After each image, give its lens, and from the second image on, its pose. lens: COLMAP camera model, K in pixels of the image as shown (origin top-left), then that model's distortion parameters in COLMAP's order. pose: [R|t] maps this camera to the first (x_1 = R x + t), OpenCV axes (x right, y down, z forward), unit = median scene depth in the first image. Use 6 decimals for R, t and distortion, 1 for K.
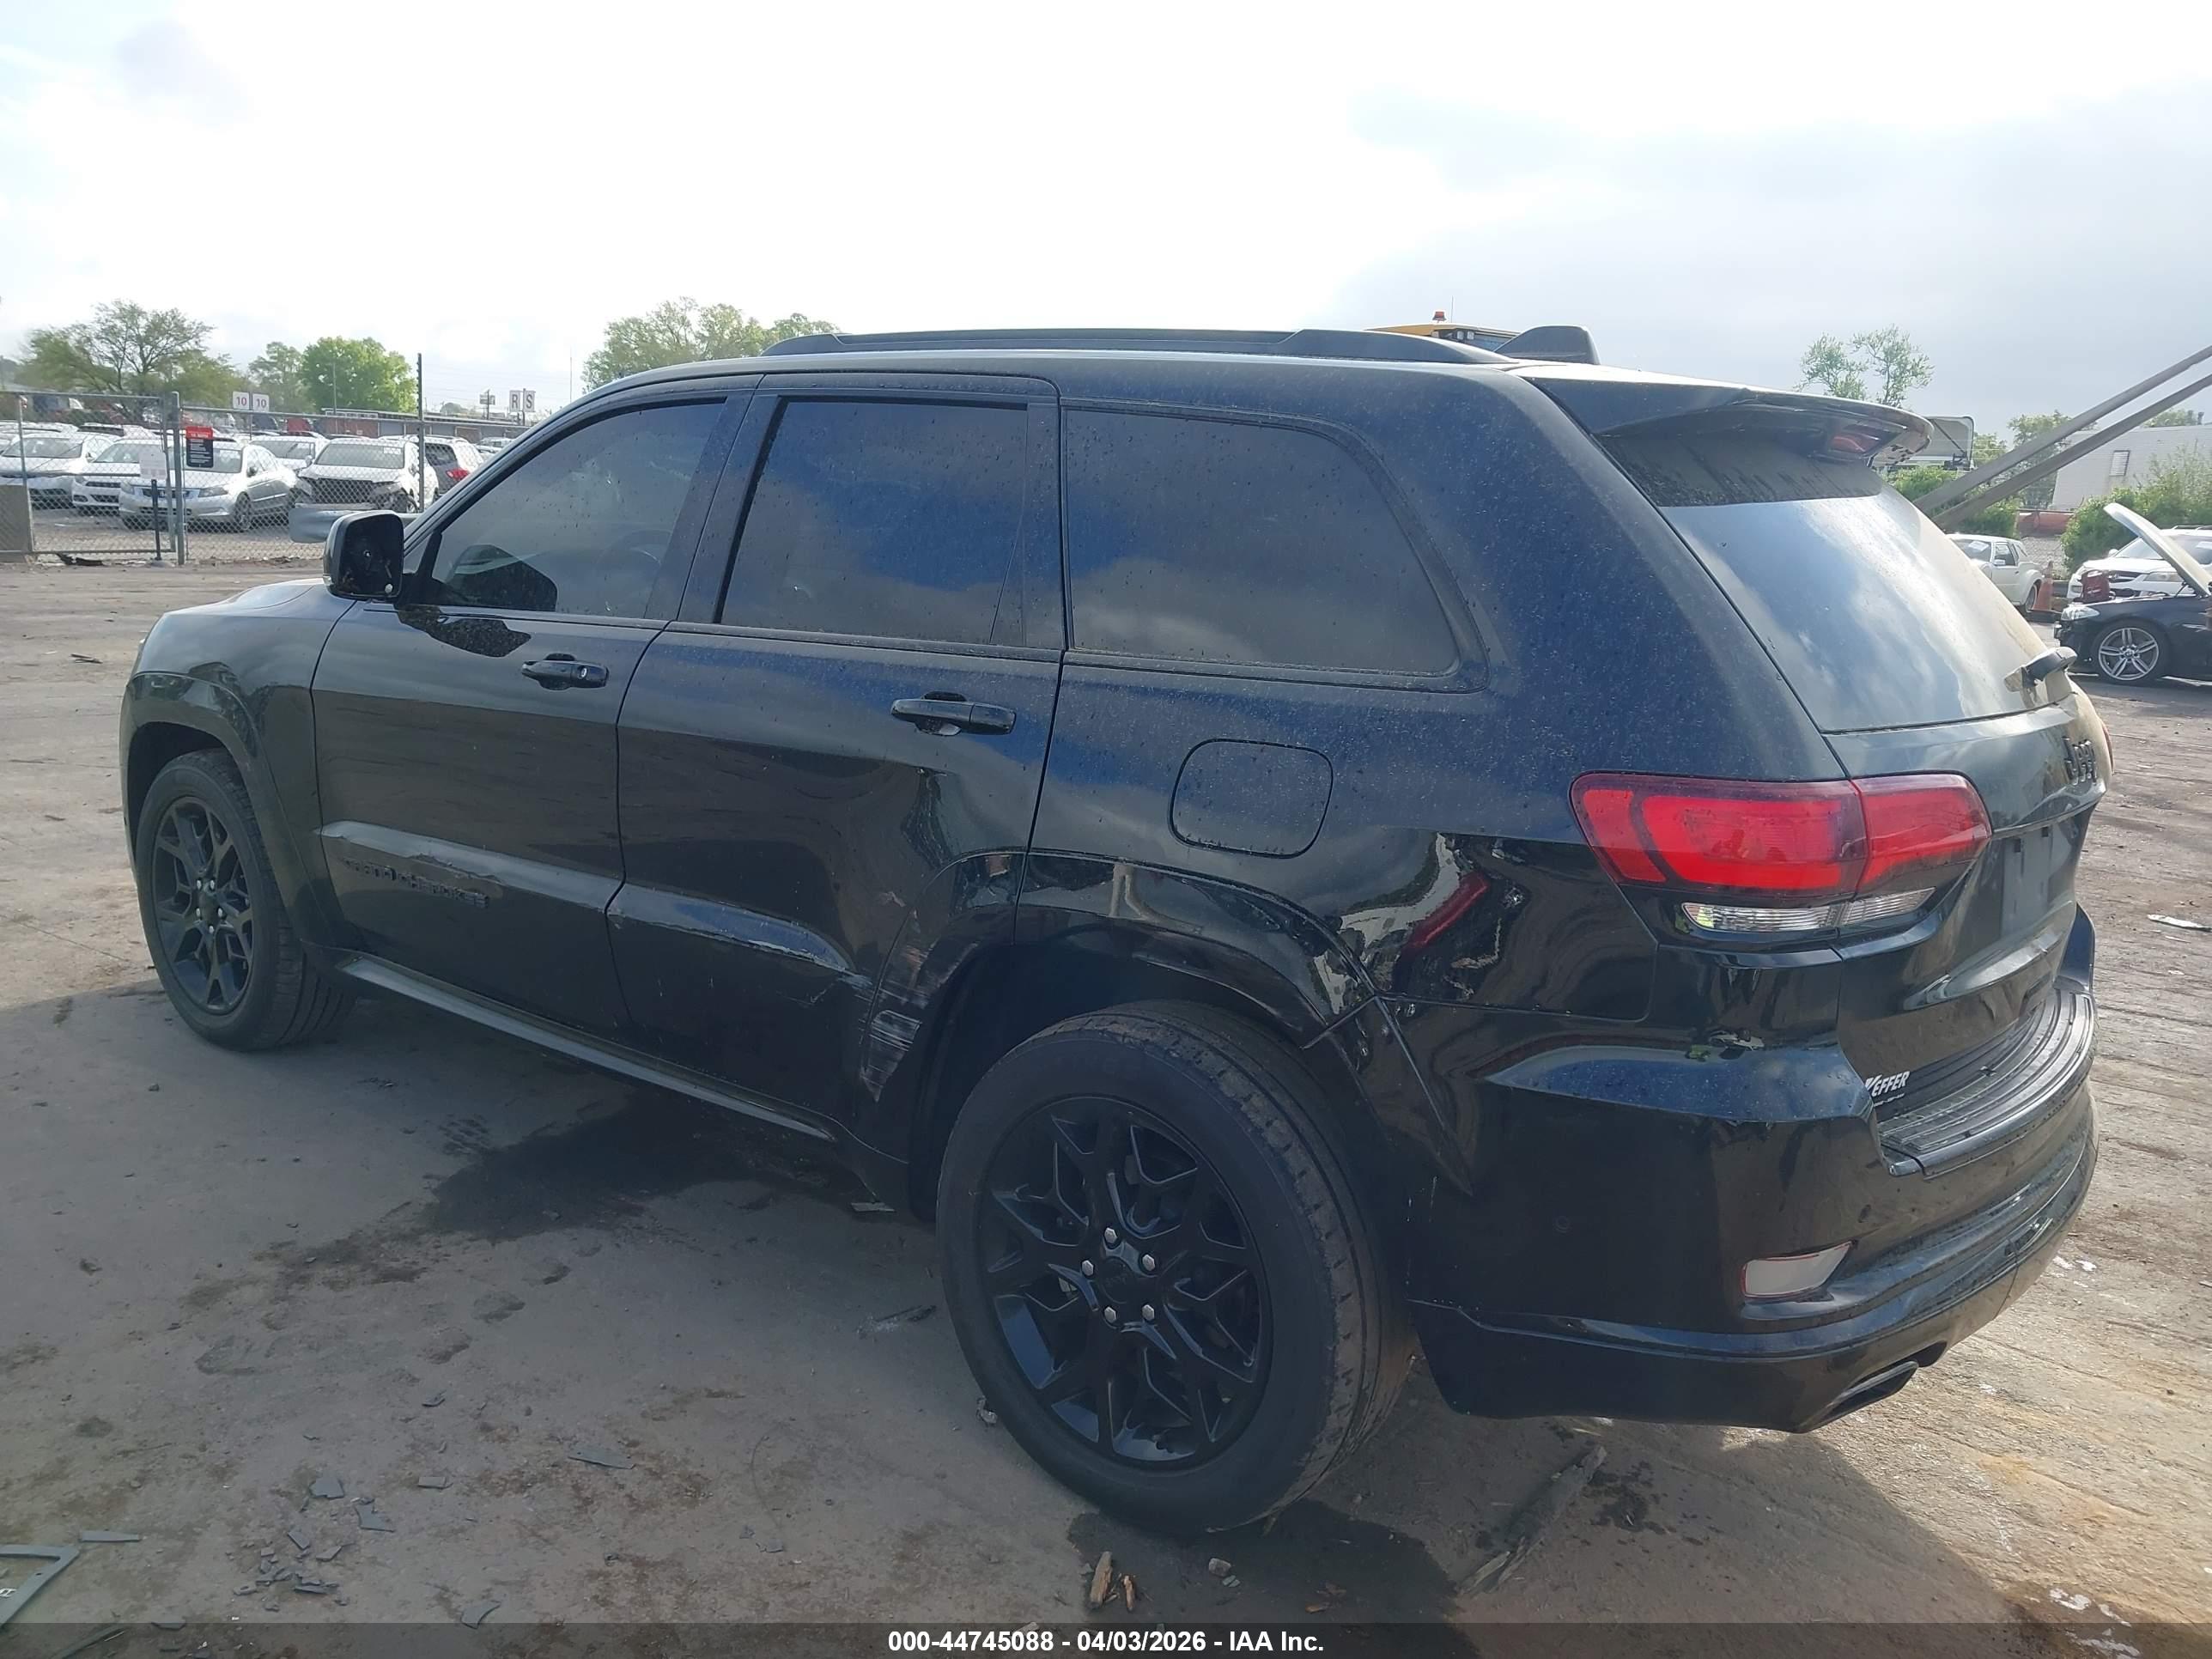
lens RADIAL K [[1713.6, 0, 1086.5], [0, 1713.6, 846.8], [0, 0, 1]] dist [0.001508, -0.014730]
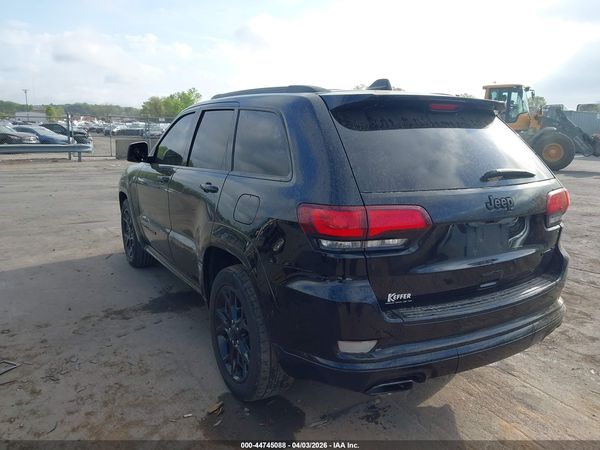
lens RADIAL K [[464.8, 0, 294.7], [0, 464.8, 229.7], [0, 0, 1]] dist [0.001508, -0.014730]
pose [[0.941423, 0.038824, -0.334986, 0.458728], [-0.040398, 0.999181, 0.002272, 0.009275], [0.334800, 0.011394, 0.942220, 0.045117]]
